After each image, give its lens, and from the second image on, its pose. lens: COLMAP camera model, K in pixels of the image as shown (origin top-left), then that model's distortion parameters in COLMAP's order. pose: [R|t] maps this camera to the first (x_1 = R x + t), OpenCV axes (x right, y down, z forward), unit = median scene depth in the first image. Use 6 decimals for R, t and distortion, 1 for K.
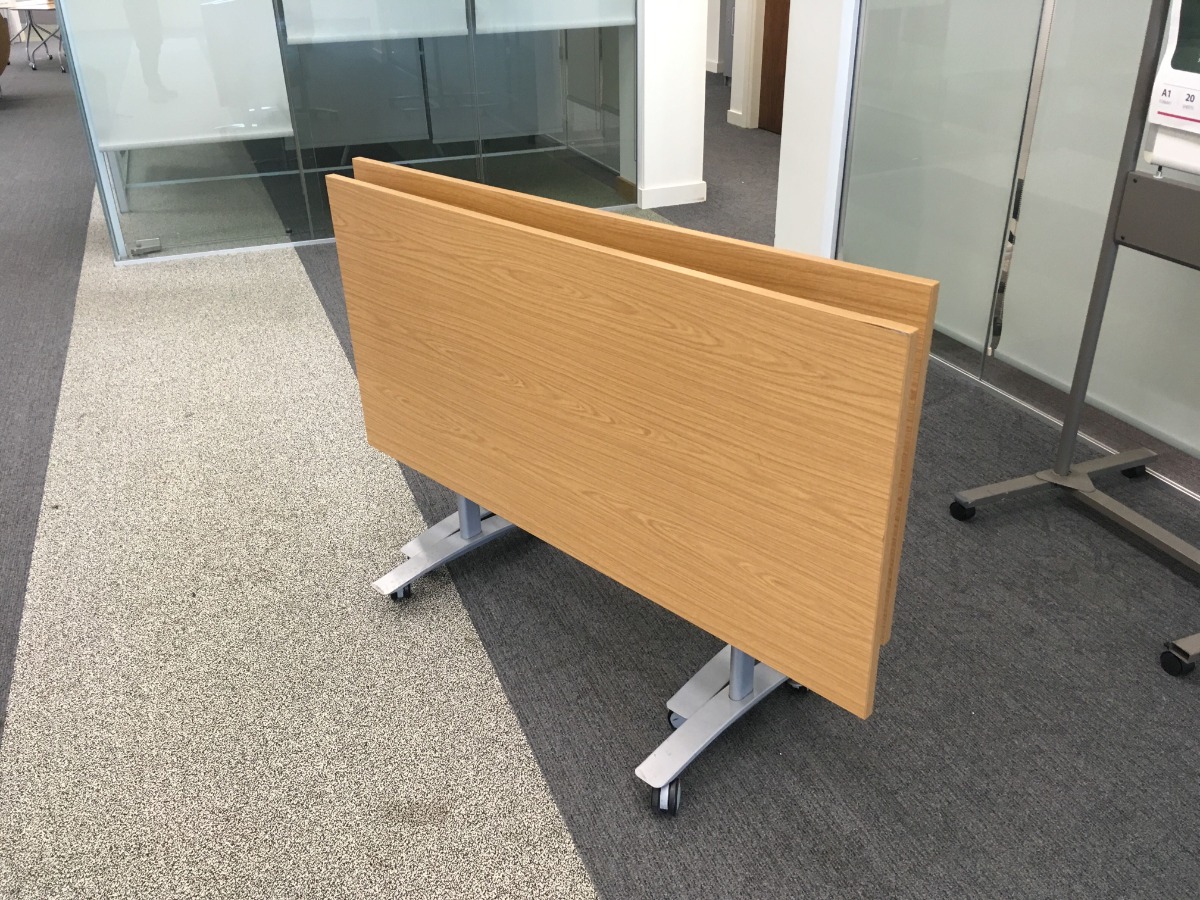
lens RADIAL K [[1021.9, 0, 600.0], [0, 1021.9, 450.0], [0, 0, 1]] dist [0.150068, -0.234933]
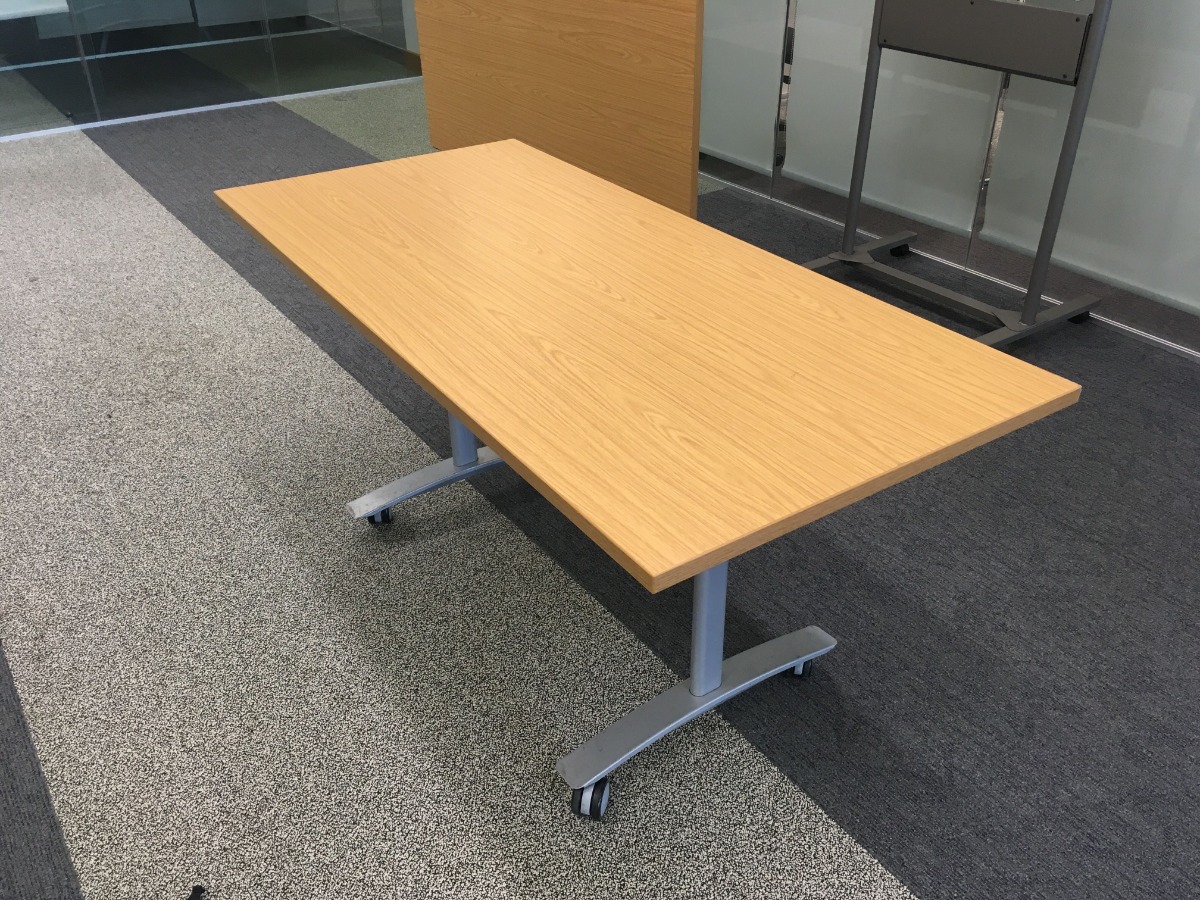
lens RADIAL K [[1021.9, 0, 600.0], [0, 1021.9, 450.0], [0, 0, 1]] dist [0.150068, -0.234933]
pose [[0.971170, -0.114195, 0.209258, -0.112801], [0.097972, 0.991436, 0.086352, 0.111372], [-0.217327, -0.063361, 0.974040, -0.125038]]
